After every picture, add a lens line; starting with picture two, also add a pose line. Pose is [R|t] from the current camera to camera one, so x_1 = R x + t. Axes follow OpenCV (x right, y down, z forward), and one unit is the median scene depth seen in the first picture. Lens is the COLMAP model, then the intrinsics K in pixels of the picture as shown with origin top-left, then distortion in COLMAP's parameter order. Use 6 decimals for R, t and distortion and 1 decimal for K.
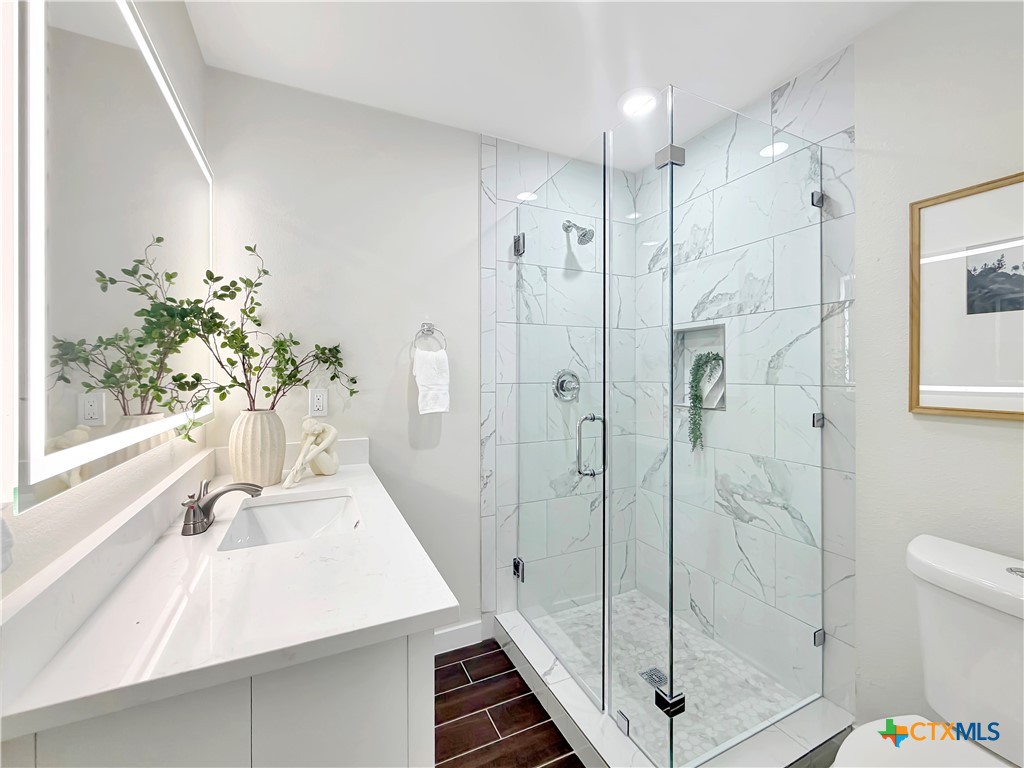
lens RADIAL K [[421.2, 0, 515.1], [0, 421.2, 373.4], [0, 0, 1]] dist [0.011882, -0.000417]
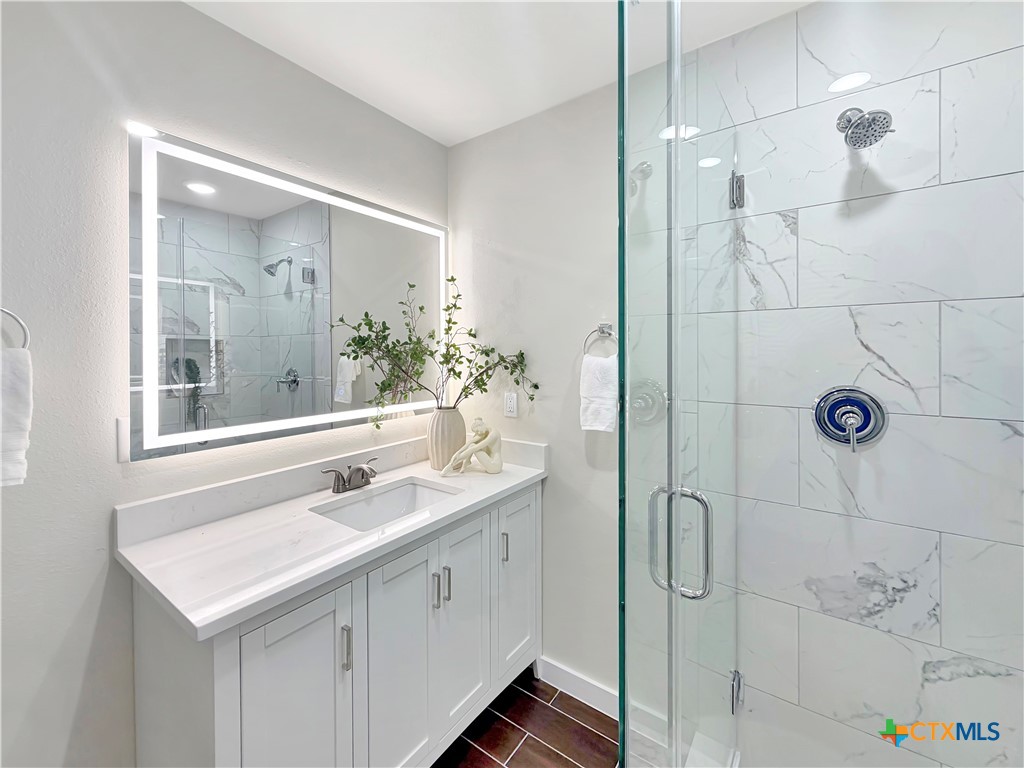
lens RADIAL K [[421.2, 0, 526.0], [0, 421.2, 354.8], [0, 0, 1]] dist [0.011882, -0.000417]
pose [[0.496419, 0.009204, -0.868034, 0.414650], [0.000100, 0.999943, 0.010660, -0.059360], [0.868083, -0.005379, 0.496390, 0.394952]]
